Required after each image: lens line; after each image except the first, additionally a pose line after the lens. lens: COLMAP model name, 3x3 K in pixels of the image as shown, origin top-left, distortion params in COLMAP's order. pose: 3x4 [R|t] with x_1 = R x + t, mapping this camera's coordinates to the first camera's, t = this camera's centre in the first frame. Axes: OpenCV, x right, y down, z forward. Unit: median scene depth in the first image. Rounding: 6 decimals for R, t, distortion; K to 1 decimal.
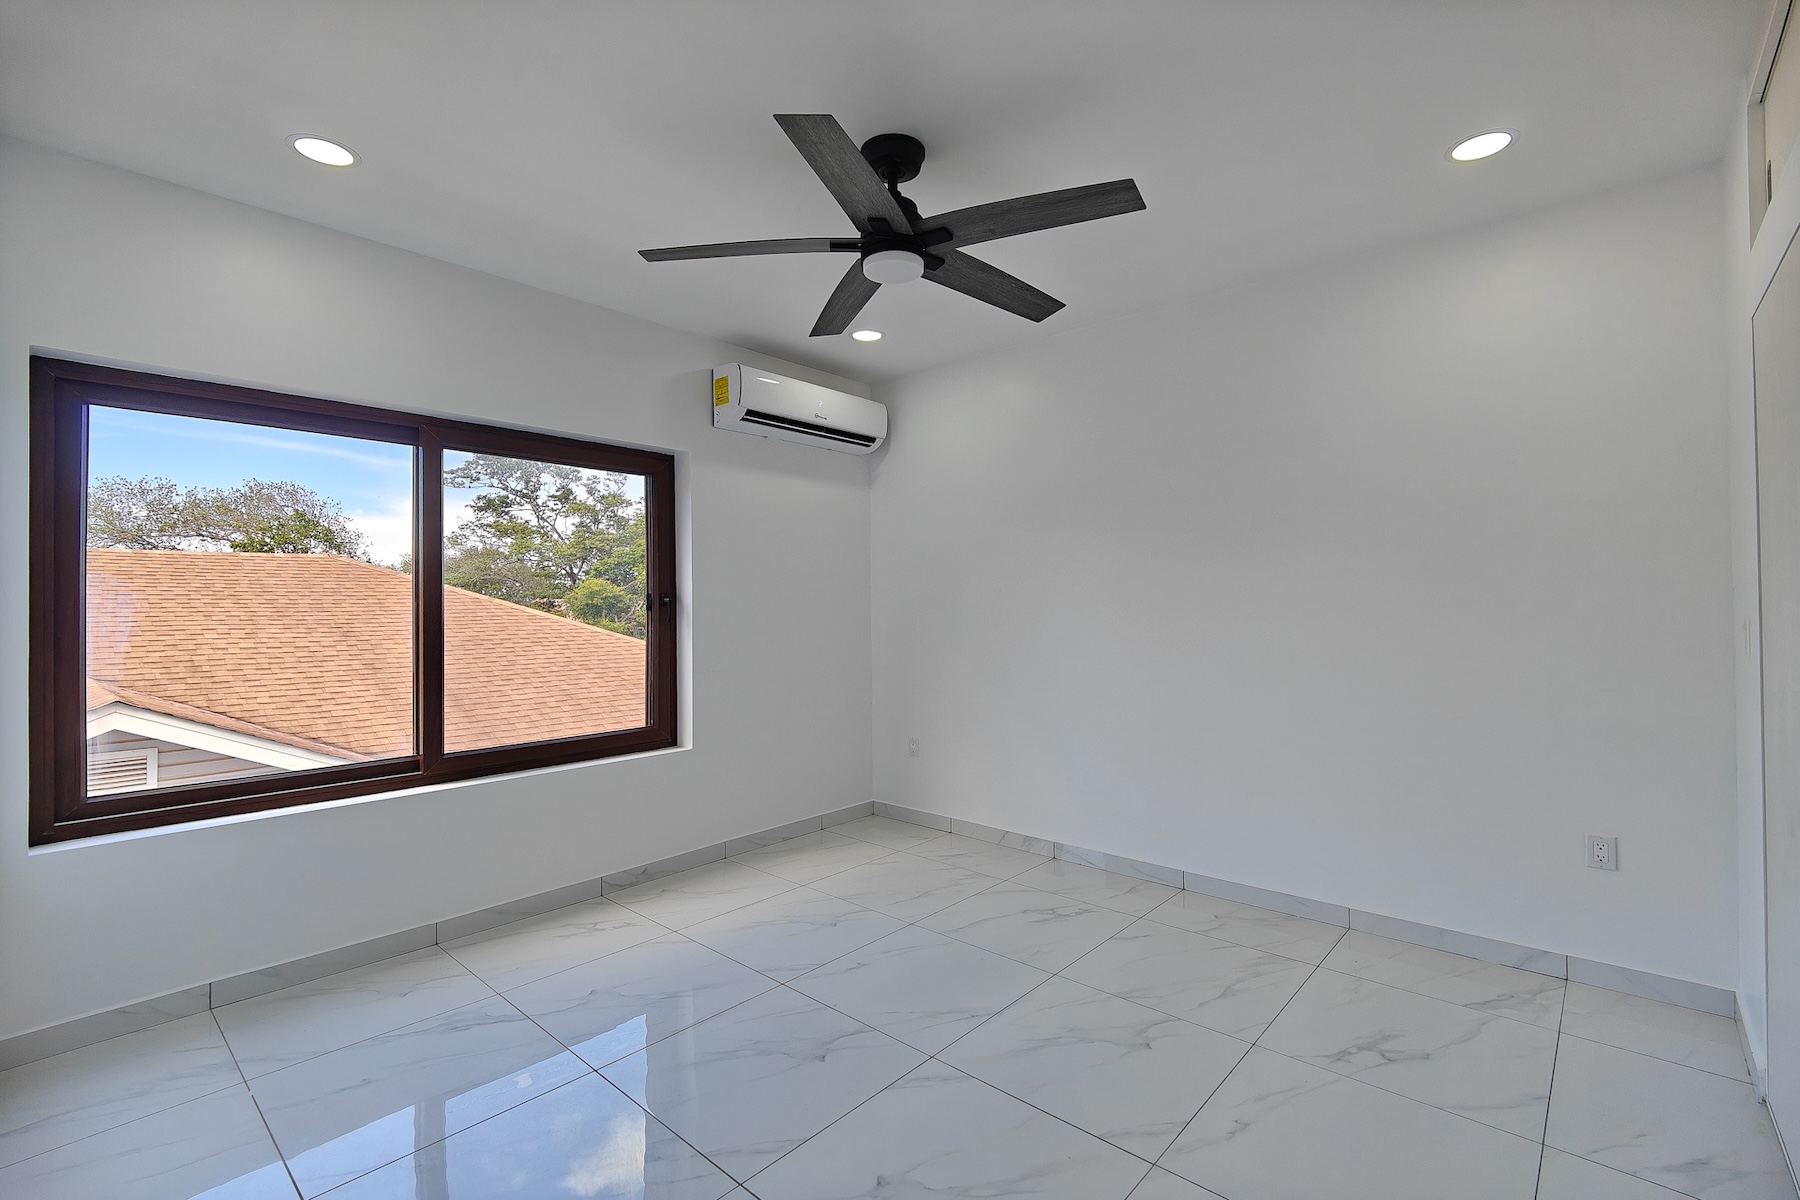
lens RADIAL K [[788.8, 0, 924.5], [0, 788.8, 608.7], [0, 0, 1]] dist [-0.011590, 0.000066]
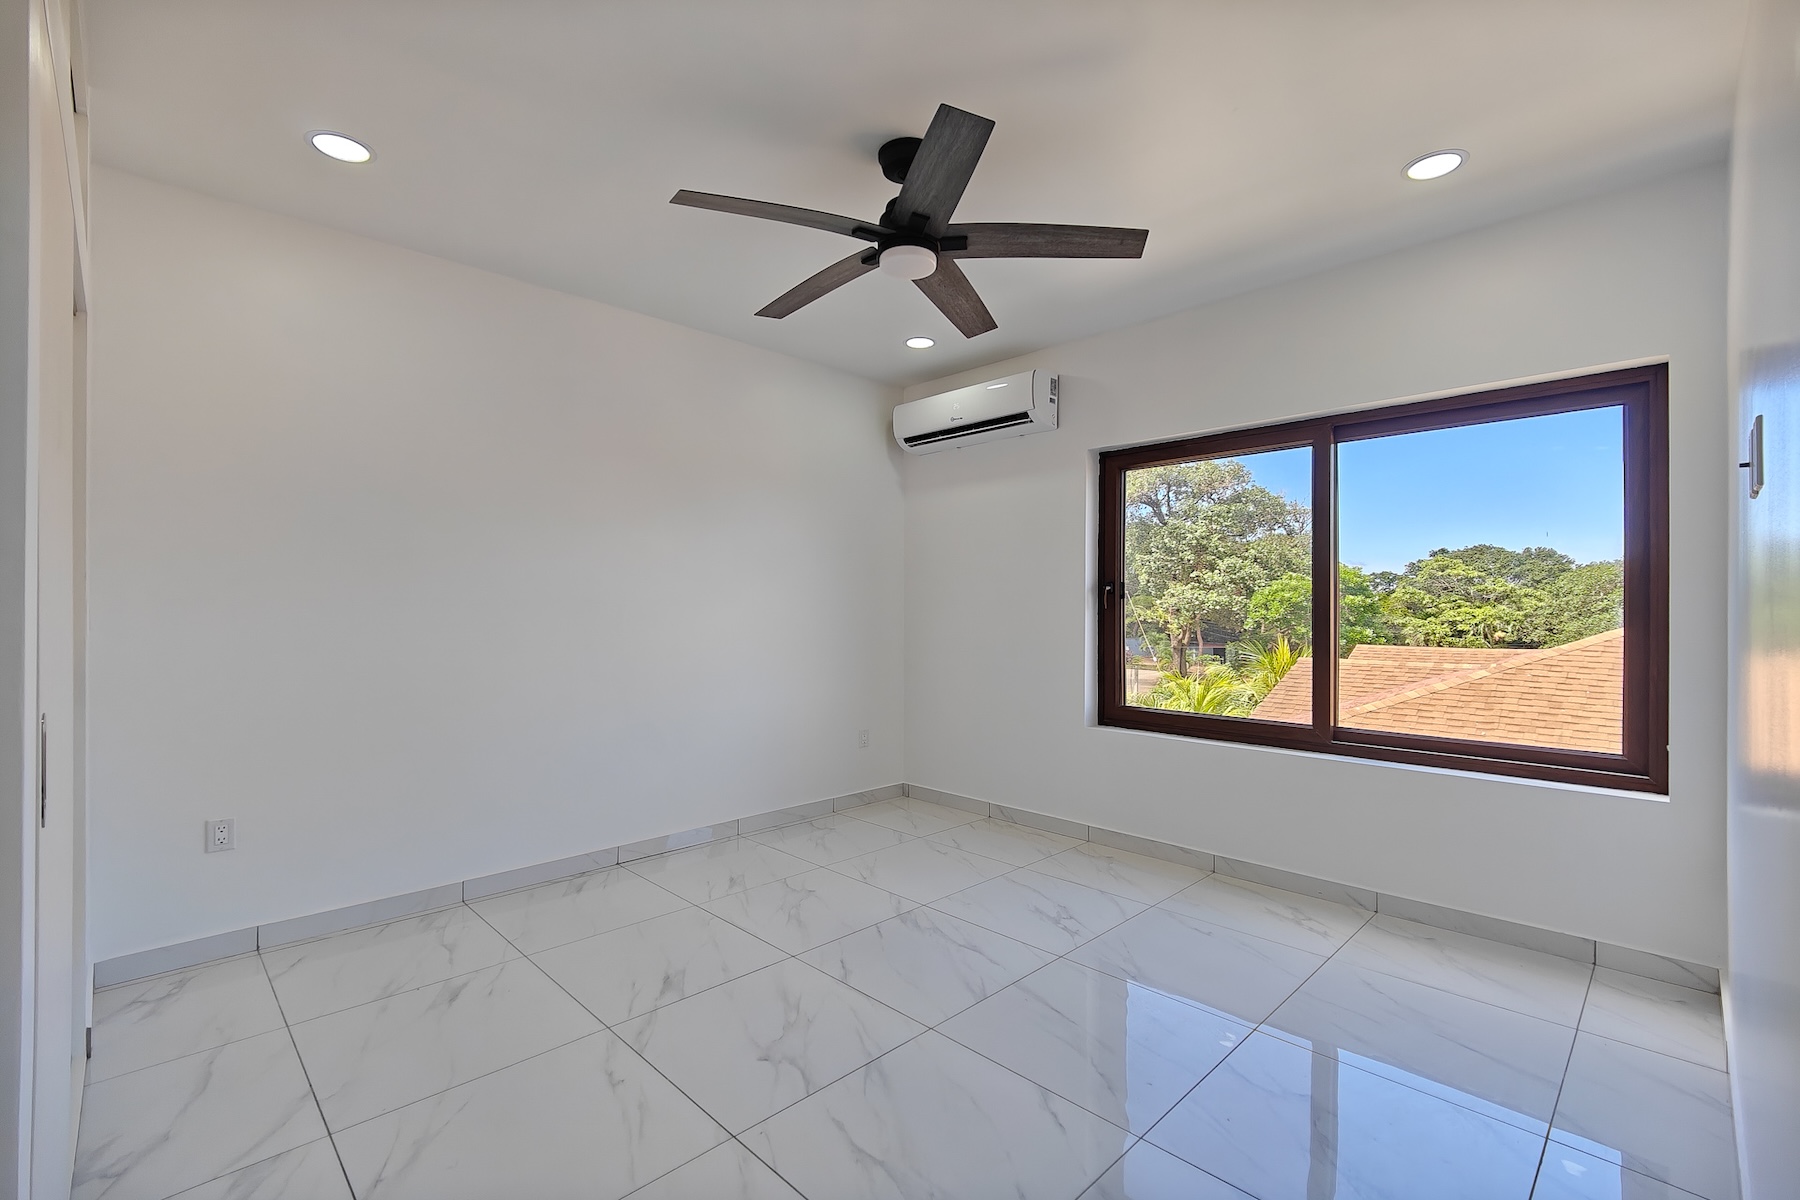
lens RADIAL K [[788.8, 0, 924.5], [0, 788.8, 608.7], [0, 0, 1]] dist [-0.011590, 0.000066]
pose [[-0.051916, 0.014651, -0.998544, 0.575448], [0.005485, 0.999881, 0.014385, 0.004190], [0.998636, -0.004730, -0.051990, 0.594332]]
